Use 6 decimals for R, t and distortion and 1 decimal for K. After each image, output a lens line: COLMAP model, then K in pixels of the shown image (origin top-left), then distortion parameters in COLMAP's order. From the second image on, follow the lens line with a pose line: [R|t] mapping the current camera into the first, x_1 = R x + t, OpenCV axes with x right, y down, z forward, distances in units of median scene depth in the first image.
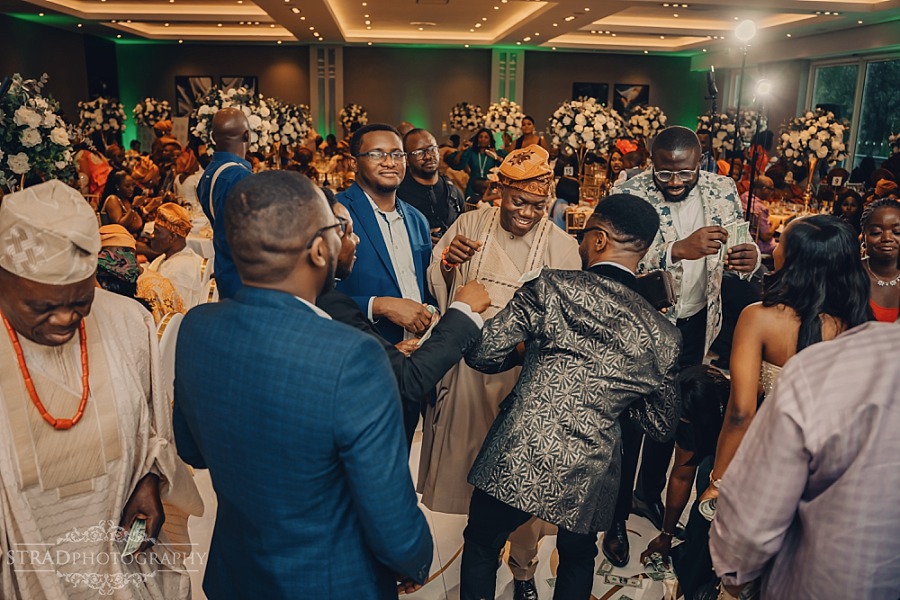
lens RADIAL K [[738.0, 0, 450.0], [0, 738.0, 300.0], [0, 0, 1]] dist [-0.106737, 0.075253]
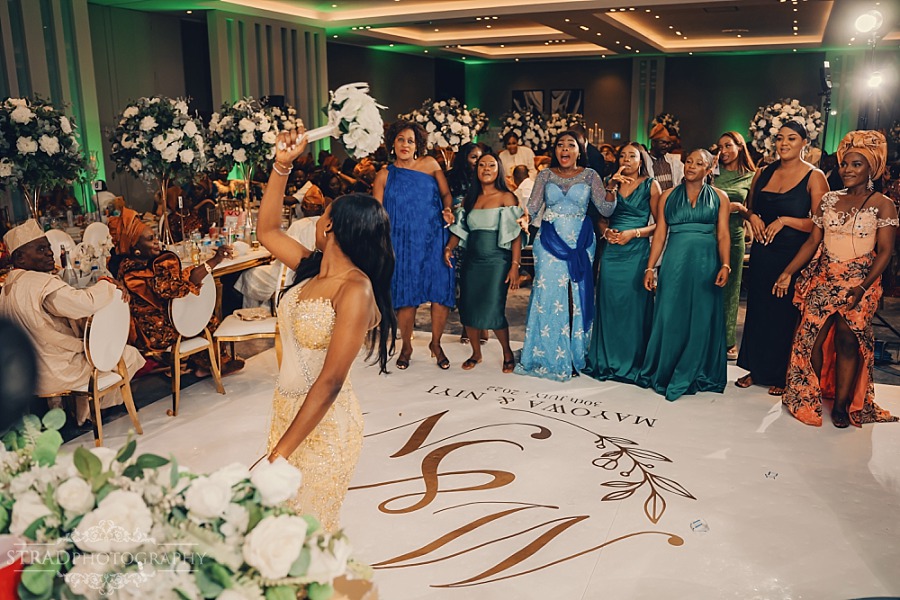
lens RADIAL K [[734.4, 0, 450.0], [0, 734.4, 300.0], [0, 0, 1]] dist [-0.101299, 0.067483]
pose [[0.863046, 0.094036, -0.496296, 0.228519], [-0.101446, 0.994768, 0.012072, 0.019963], [0.494834, 0.039928, 0.868070, -0.040490]]
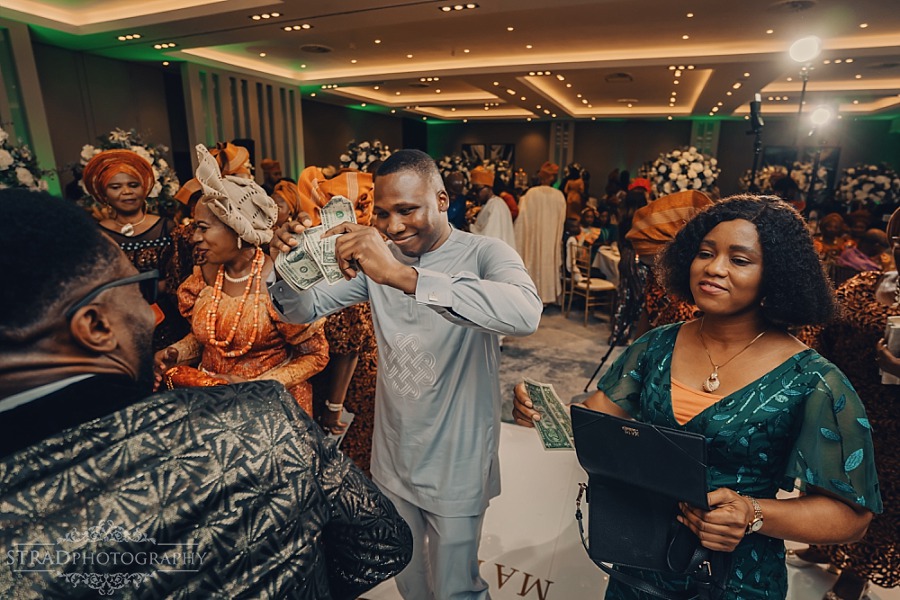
lens RADIAL K [[478.7, 0, 469.4], [0, 478.7, 296.3], [0, 0, 1]] dist [-0.084591, 0.038047]
pose [[0.896549, 0.108745, -0.429388, 0.168037], [-0.107960, 0.993808, 0.026270, -0.035427], [0.429586, 0.022805, 0.902738, 0.197877]]
